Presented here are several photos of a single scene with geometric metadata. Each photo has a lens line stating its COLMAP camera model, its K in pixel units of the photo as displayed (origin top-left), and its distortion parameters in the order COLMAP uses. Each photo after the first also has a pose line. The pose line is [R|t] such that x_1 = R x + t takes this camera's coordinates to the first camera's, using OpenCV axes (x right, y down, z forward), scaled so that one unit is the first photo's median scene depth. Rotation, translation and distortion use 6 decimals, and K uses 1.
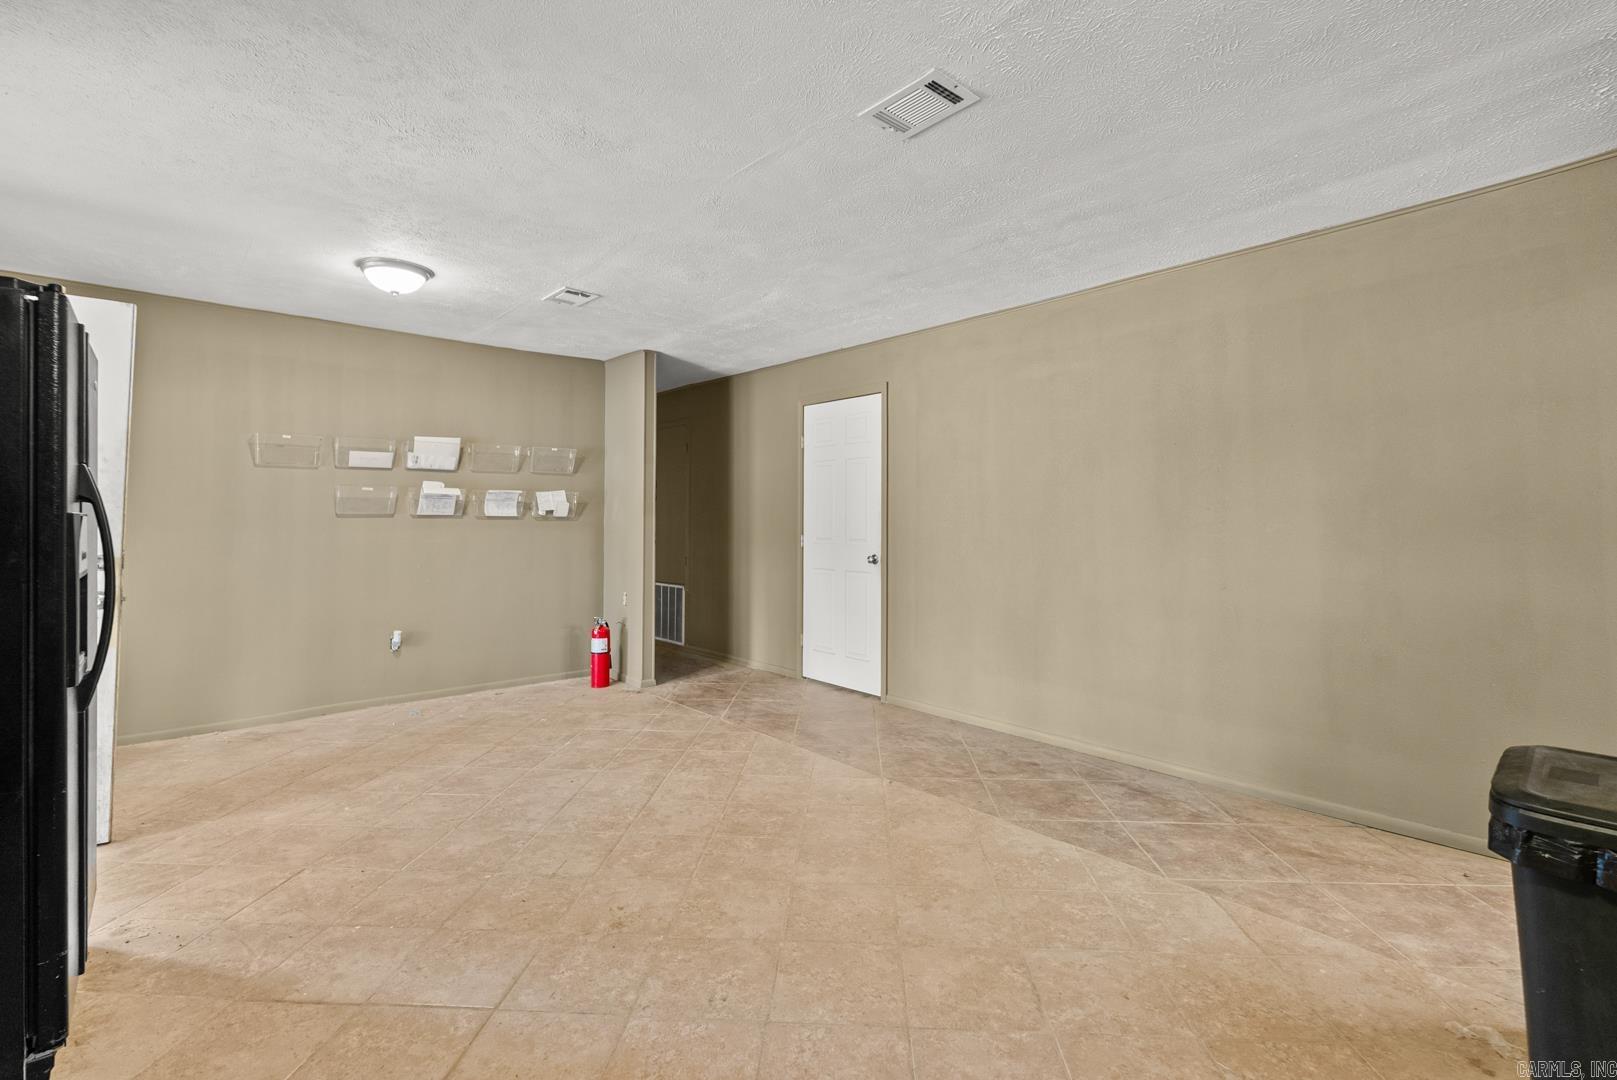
lens RADIAL K [[716.0, 0, 813.8], [0, 716.0, 530.9], [0, 0, 1]] dist [-0.005951, -0.000147]
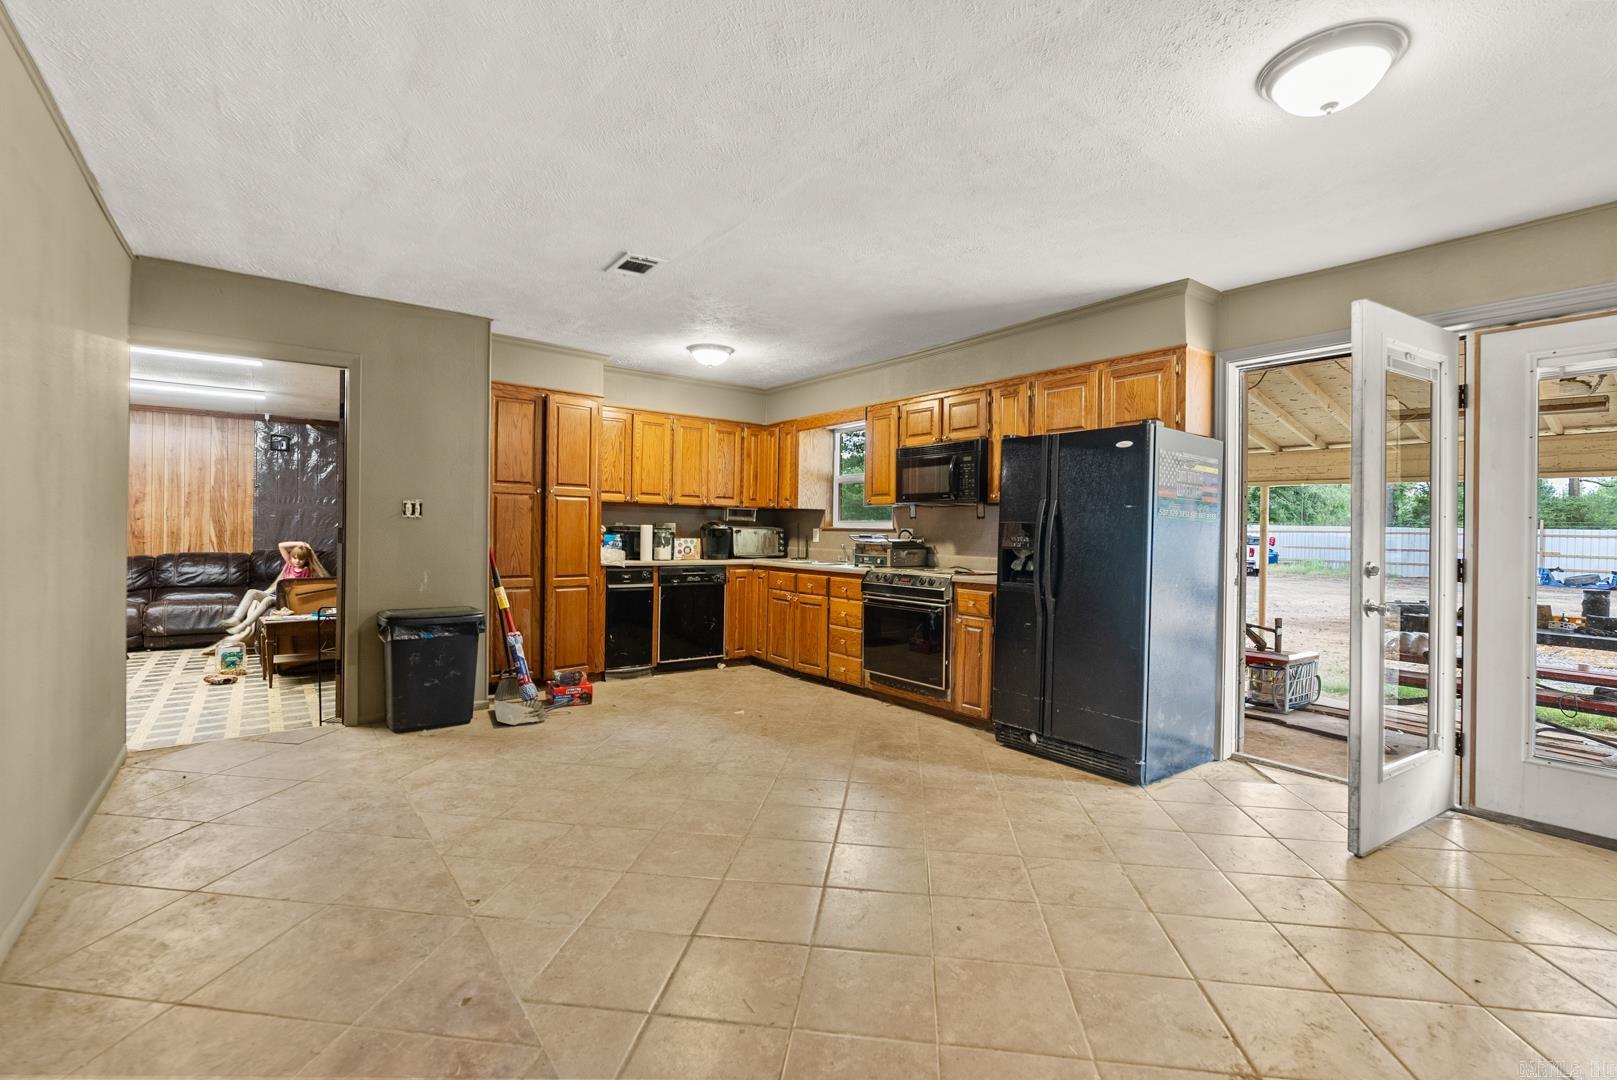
lens RADIAL K [[716.0, 0, 813.8], [0, 716.0, 530.9], [0, 0, 1]] dist [-0.005951, -0.000147]
pose [[-0.997593, -0.015592, 0.067563, -0.356113], [-0.014810, 0.999818, 0.012058, -0.010983], [-0.067739, 0.011028, -0.997642, 2.366133]]
